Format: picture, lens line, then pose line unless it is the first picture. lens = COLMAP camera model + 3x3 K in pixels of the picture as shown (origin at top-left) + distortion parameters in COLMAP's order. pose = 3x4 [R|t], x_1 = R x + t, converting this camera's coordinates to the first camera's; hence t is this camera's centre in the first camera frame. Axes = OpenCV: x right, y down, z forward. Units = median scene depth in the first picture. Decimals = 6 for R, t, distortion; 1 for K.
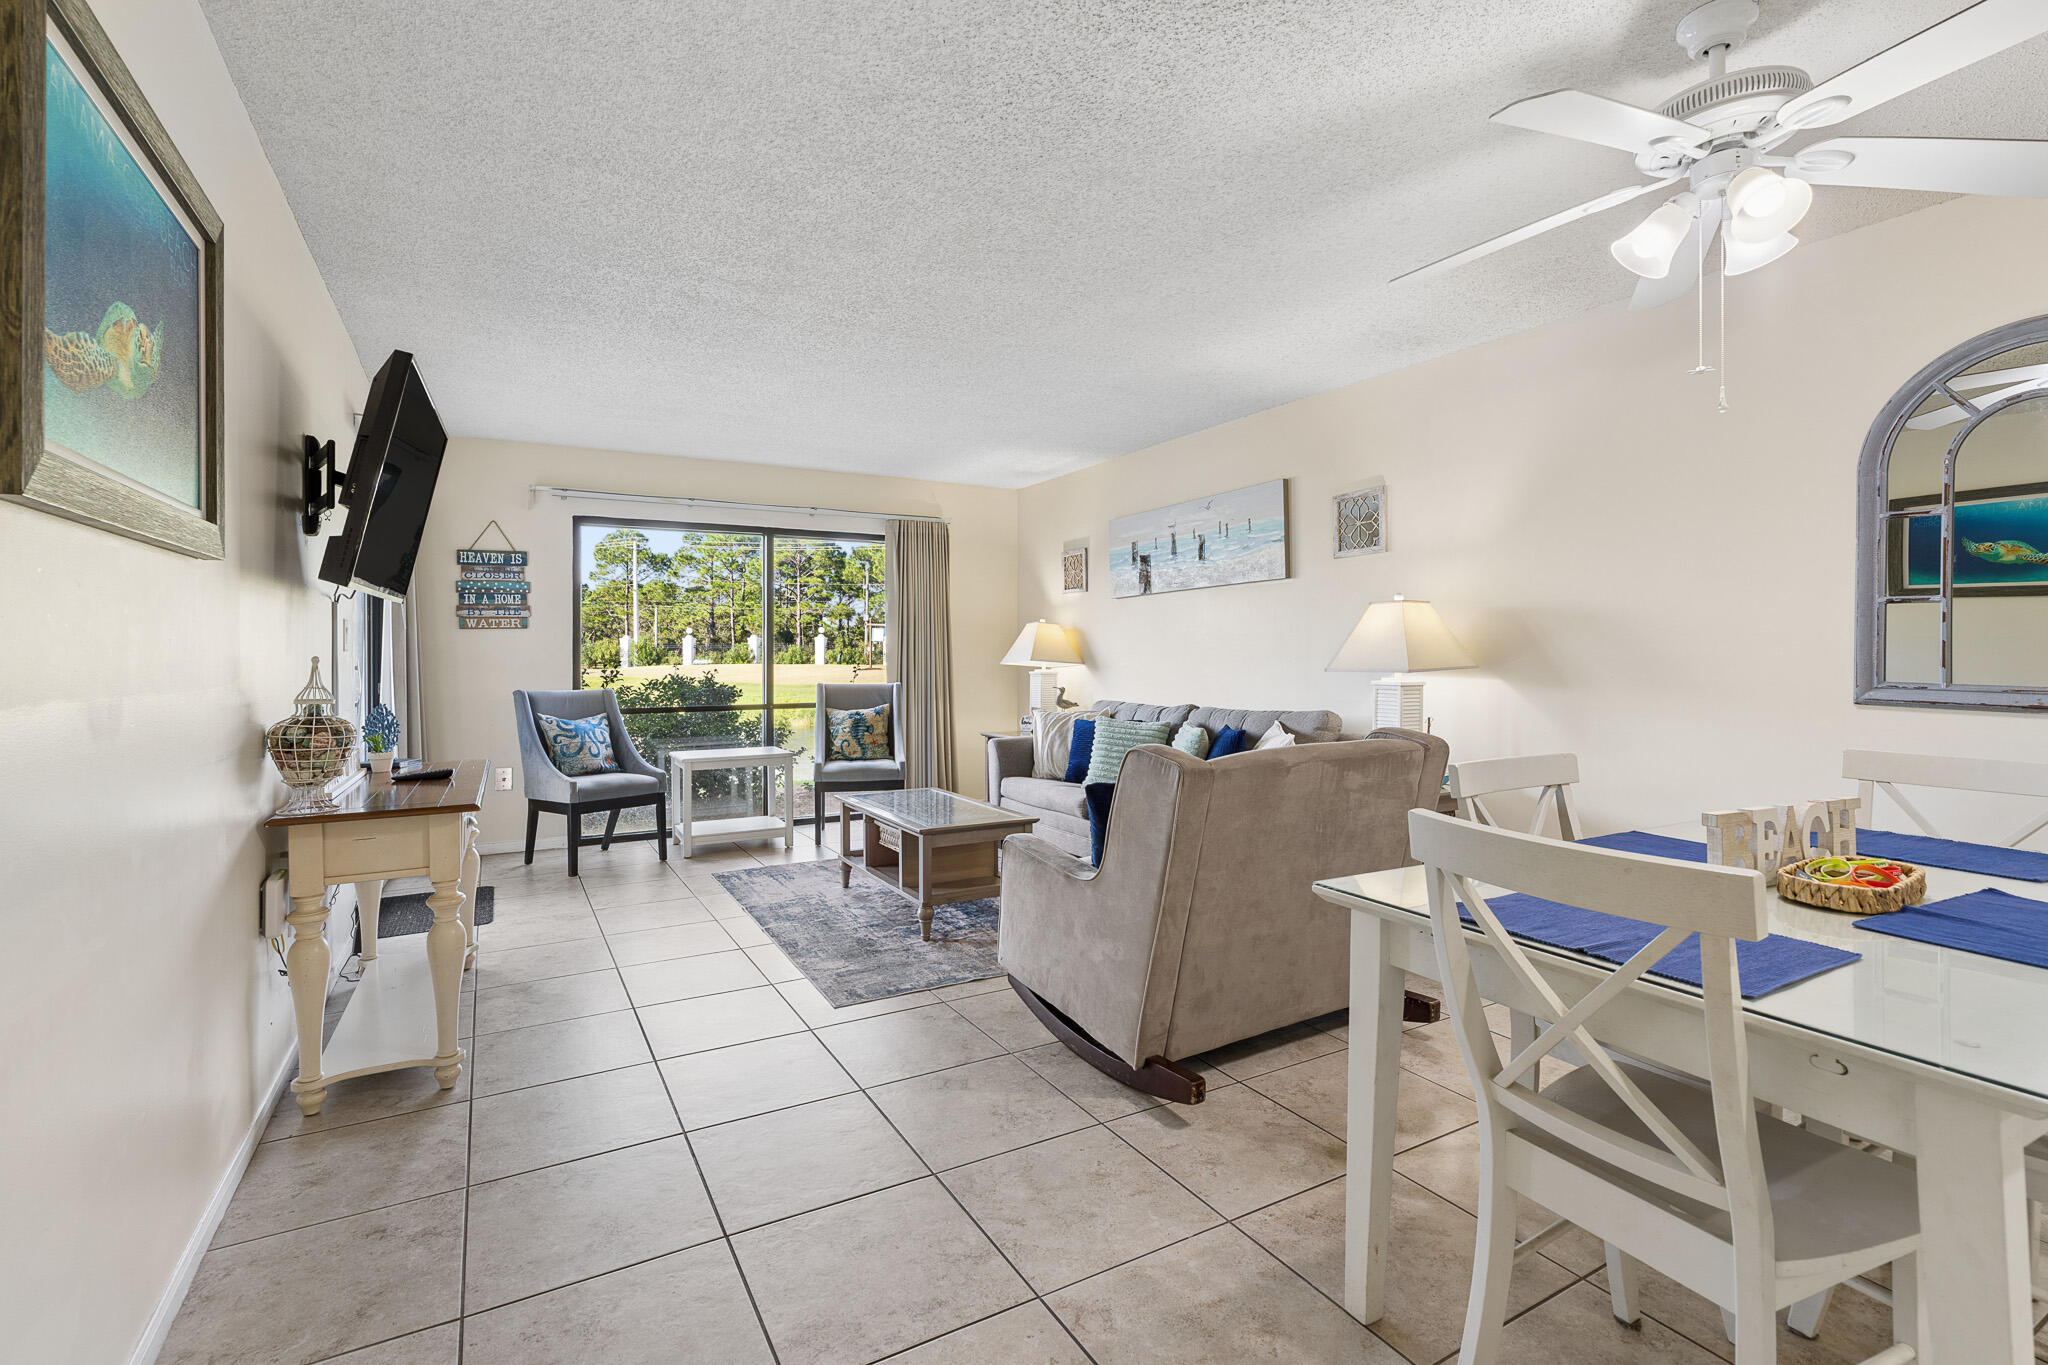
lens RADIAL K [[933.0, 0, 1017.4], [0, 933.0, 665.7], [0, 0, 1]] dist [-0.004239, -0.000228]
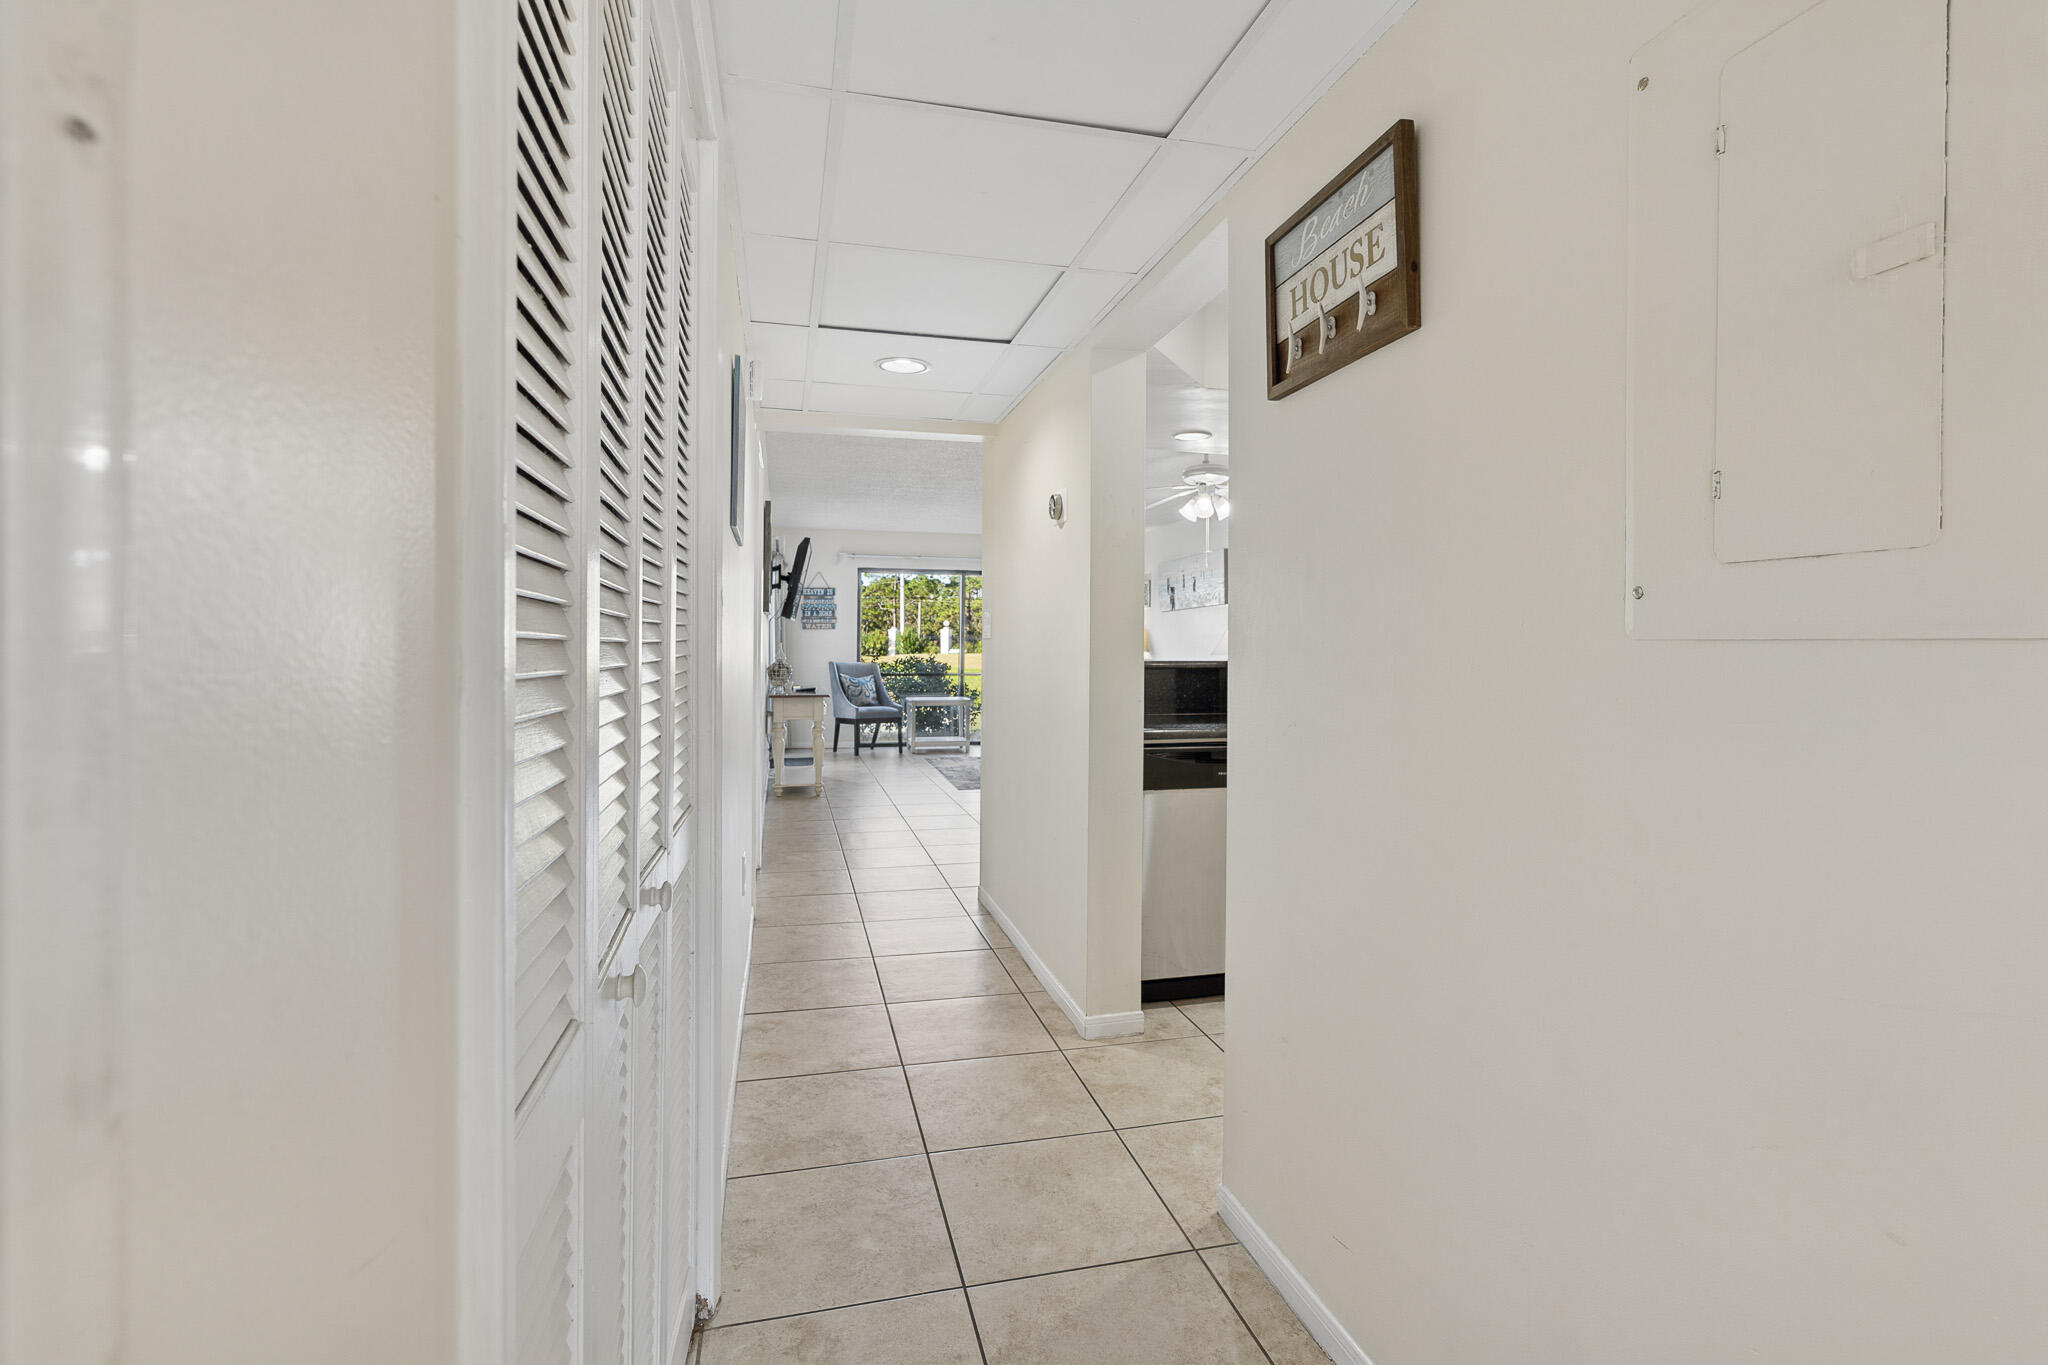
lens RADIAL K [[933.0, 0, 1026.7], [0, 933.0, 668.6], [0, 0, 1]] dist [-0.004239, -0.000228]
pose [[0.967099, 0.015210, -0.253947, 0.316560], [-0.012210, 0.999836, 0.013385, 0.009599], [0.254109, -0.009844, 0.967126, -0.699326]]
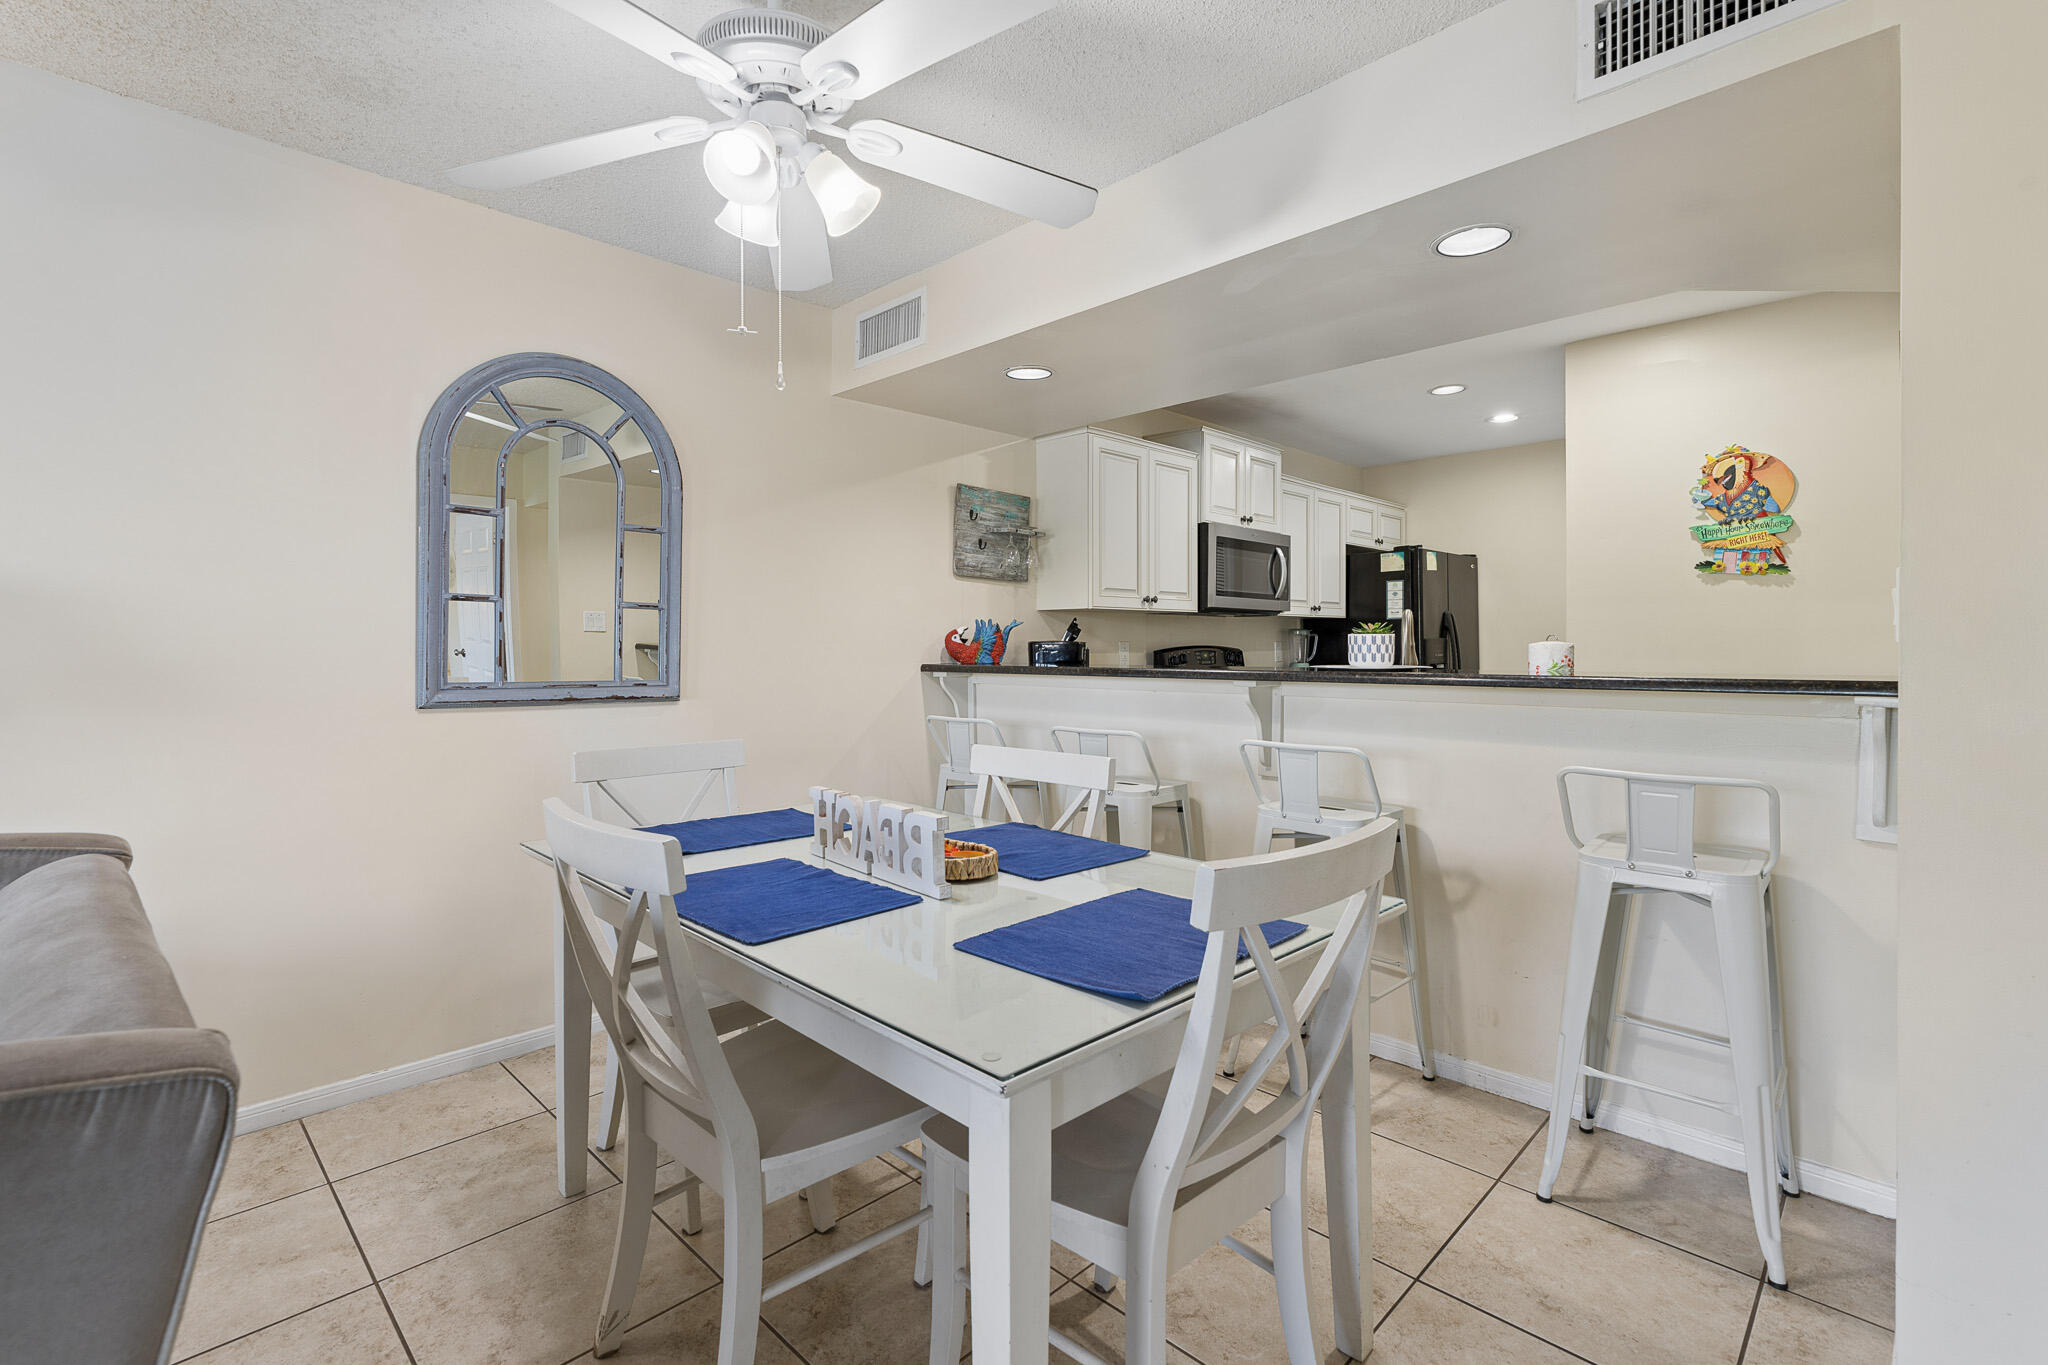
lens RADIAL K [[933.0, 0, 1022.2], [0, 933.0, 663.4], [0, 0, 1]] dist [-0.004239, -0.000228]
pose [[-0.272468, -0.005824, 0.962147, -0.070058], [0.021732, 0.999689, 0.012205, -0.000822], [-0.961919, 0.024235, -0.272257, 0.336818]]
